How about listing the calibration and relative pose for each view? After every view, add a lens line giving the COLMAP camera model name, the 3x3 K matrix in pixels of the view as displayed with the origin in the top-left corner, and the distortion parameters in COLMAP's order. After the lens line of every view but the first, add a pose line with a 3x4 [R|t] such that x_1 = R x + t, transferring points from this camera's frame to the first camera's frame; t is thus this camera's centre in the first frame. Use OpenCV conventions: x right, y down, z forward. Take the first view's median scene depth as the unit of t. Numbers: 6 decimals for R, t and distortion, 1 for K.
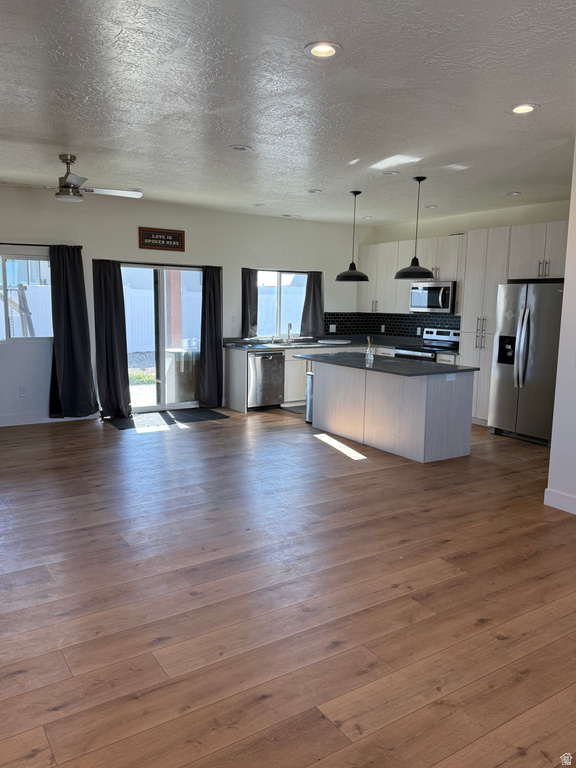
lens RADIAL K [[601.1, 0, 288.0], [0, 601.1, 384.0], [0, 0, 1]] dist [0.178011, -0.302934]
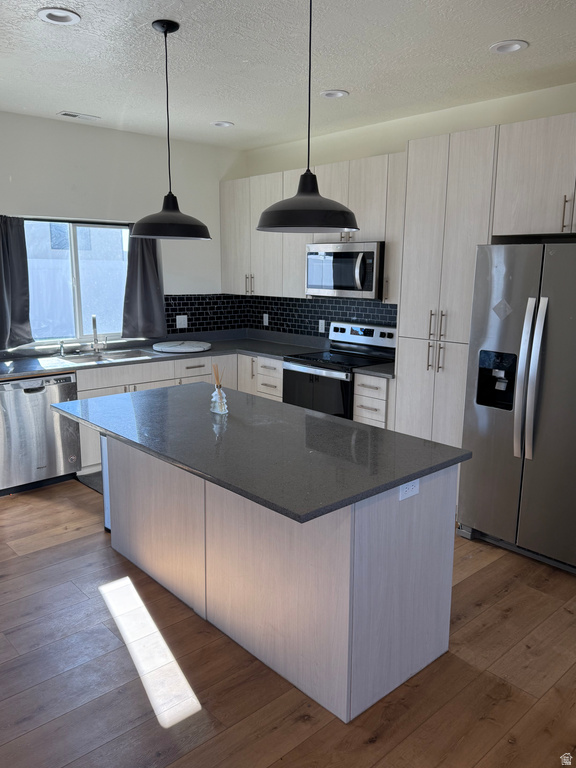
lens RADIAL K [[601.1, 0, 288.0], [0, 601.1, 384.0], [0, 0, 1]] dist [0.178011, -0.302934]
pose [[0.987237, -0.039381, 0.154310, 0.092664], [0.030783, 0.997858, 0.057719, -0.069210], [-0.156253, -0.052232, 0.986335, 0.434141]]
